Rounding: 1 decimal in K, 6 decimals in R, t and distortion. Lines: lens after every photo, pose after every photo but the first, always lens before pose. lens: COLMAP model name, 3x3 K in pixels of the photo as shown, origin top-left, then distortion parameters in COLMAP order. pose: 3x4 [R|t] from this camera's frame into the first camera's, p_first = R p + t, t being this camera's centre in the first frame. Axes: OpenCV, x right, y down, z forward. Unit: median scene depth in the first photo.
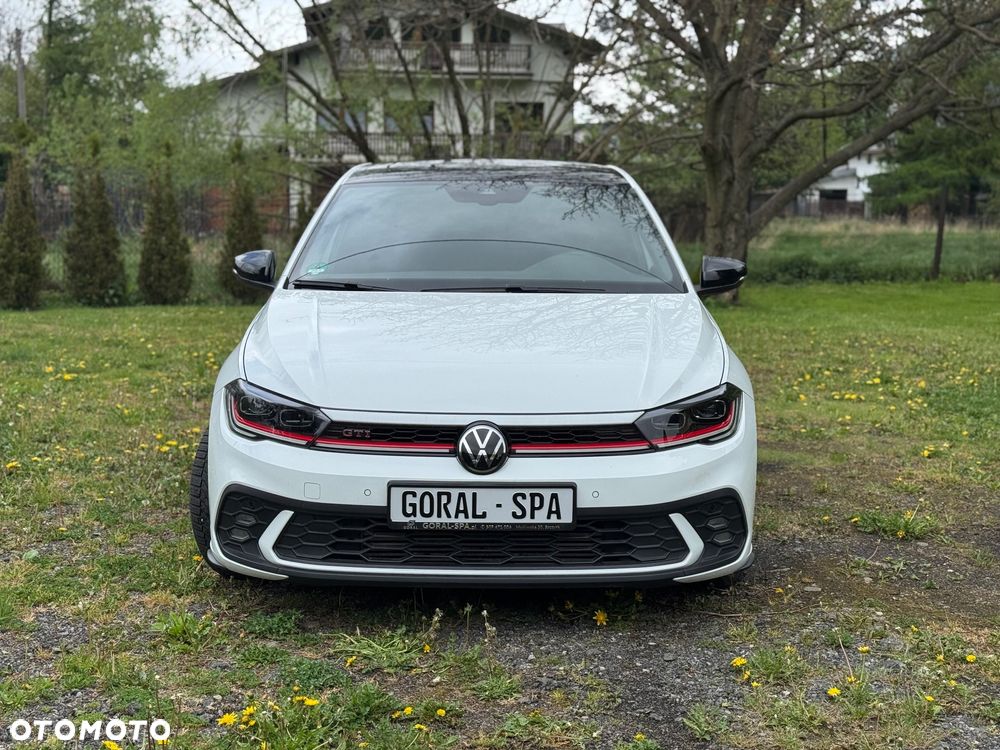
lens RADIAL K [[1339.7, 0, 484.9], [0, 1339.7, 382.1], [0, 0, 1]] dist [0.224392, -0.489058]
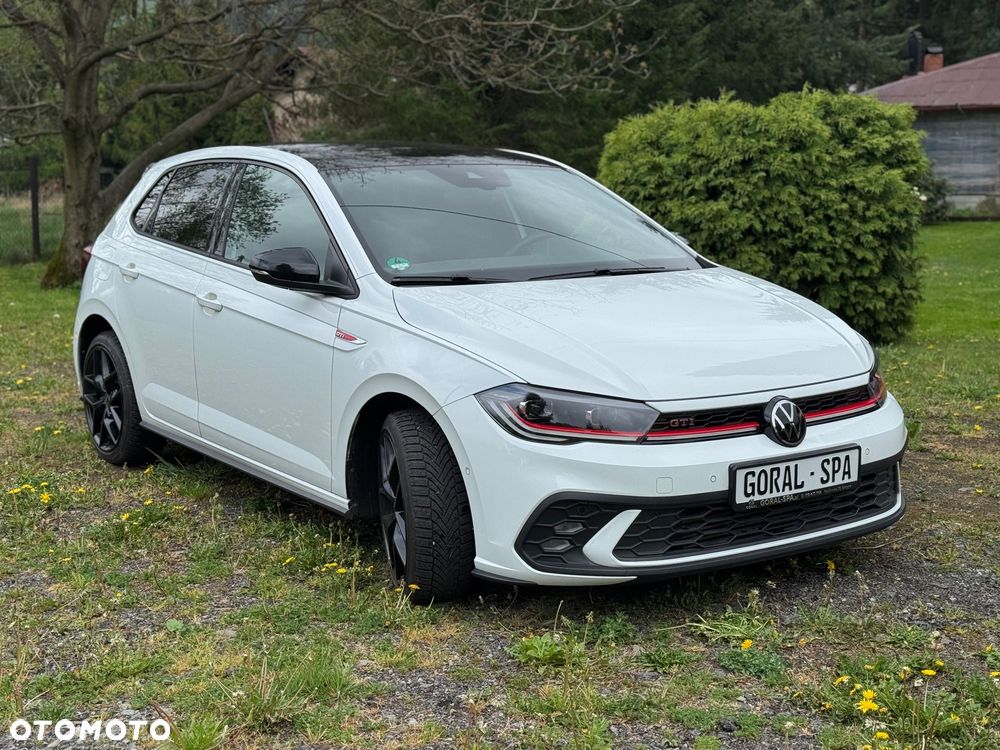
lens RADIAL K [[1339.7, 0, 484.9], [0, 1339.7, 382.1], [0, 0, 1]] dist [0.224392, -0.489058]
pose [[0.813619, -0.101705, 0.572434, -0.794739], [0.091064, 0.994721, 0.047302, -0.052895], [-0.574223, 0.013642, 0.818586, 0.272437]]
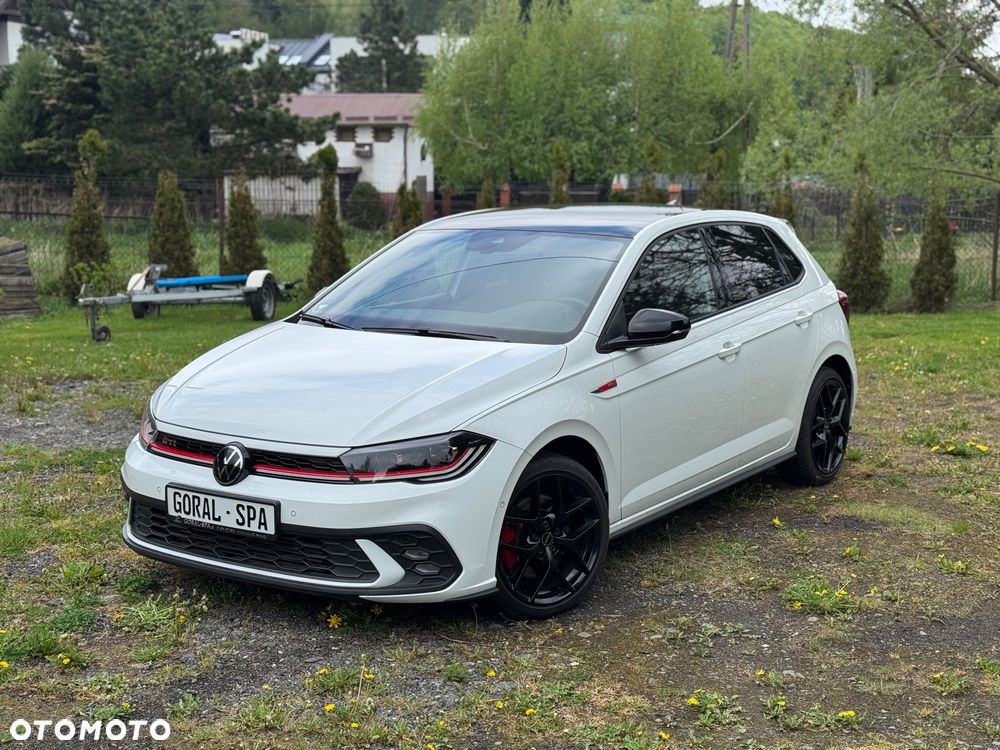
lens RADIAL K [[1339.7, 0, 484.9], [0, 1339.7, 382.1], [0, 0, 1]] dist [0.224392, -0.489058]
pose [[0.830758, 0.077773, -0.551173, 0.865788], [-0.076231, 0.996758, 0.025748, -0.075029], [0.551389, 0.020626, 0.833993, 0.099975]]
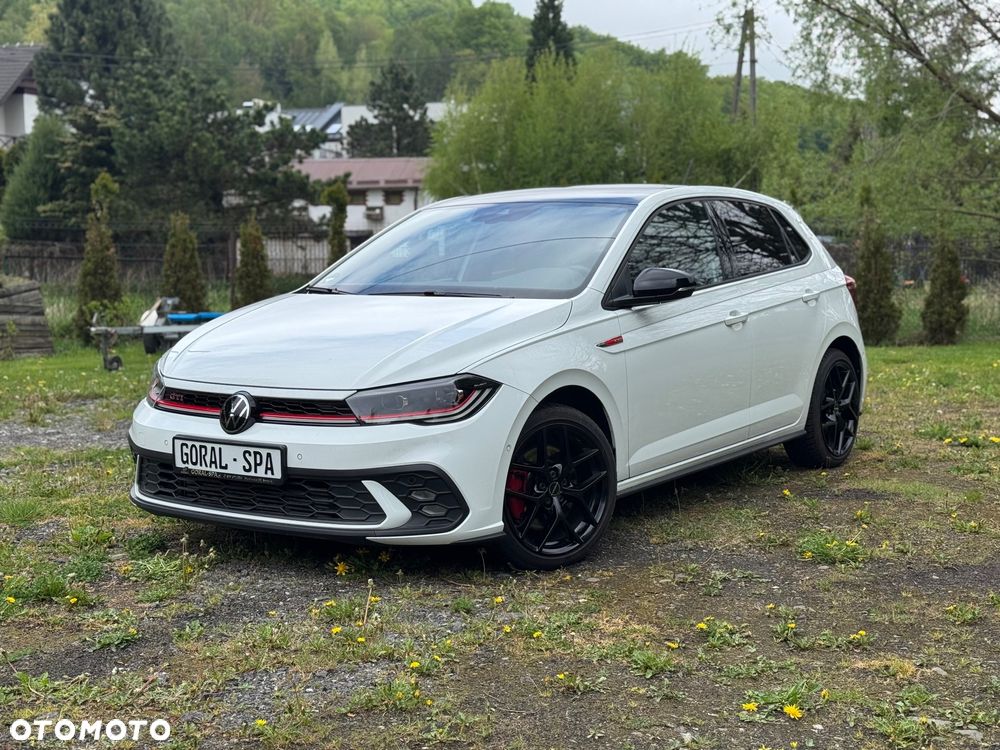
lens RADIAL K [[1339.7, 0, 484.9], [0, 1339.7, 382.1], [0, 0, 1]] dist [0.224392, -0.489058]
pose [[0.826355, 0.043548, -0.561463, 0.877870], [-0.063592, 0.997845, -0.016199, 0.026696], [0.559547, 0.049090, 0.827343, 0.106564]]
